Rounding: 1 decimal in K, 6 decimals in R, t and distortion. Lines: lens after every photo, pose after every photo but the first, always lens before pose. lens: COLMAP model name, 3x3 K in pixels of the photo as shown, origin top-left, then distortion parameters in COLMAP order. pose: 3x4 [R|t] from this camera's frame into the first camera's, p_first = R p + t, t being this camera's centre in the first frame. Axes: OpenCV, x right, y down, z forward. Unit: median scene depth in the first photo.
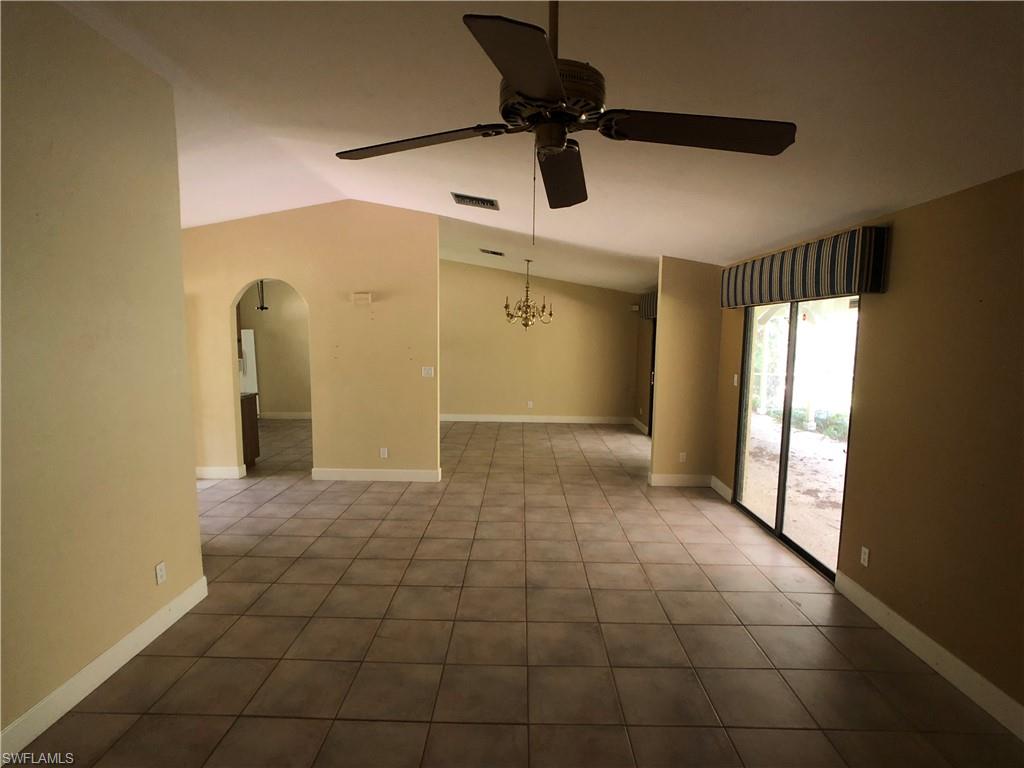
lens RADIAL K [[544.7, 0, 512.7], [0, 544.7, 396.5], [0, 0, 1]] dist [-0.043894, 0.024496]
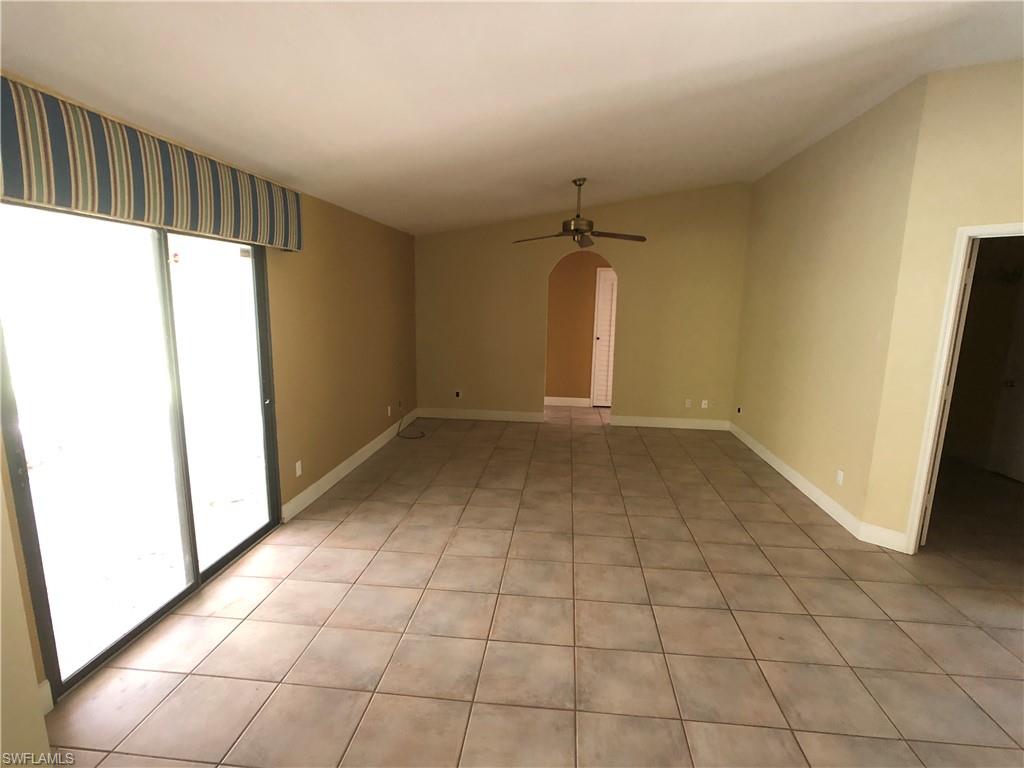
lens RADIAL K [[544.7, 0, 512.7], [0, 544.7, 396.5], [0, 0, 1]] dist [-0.043894, 0.024496]
pose [[-0.995862, -0.042824, 0.080157, 0.062237], [-0.017065, 0.954444, 0.297901, -0.201501], [-0.089263, 0.295301, -0.951225, 1.764059]]
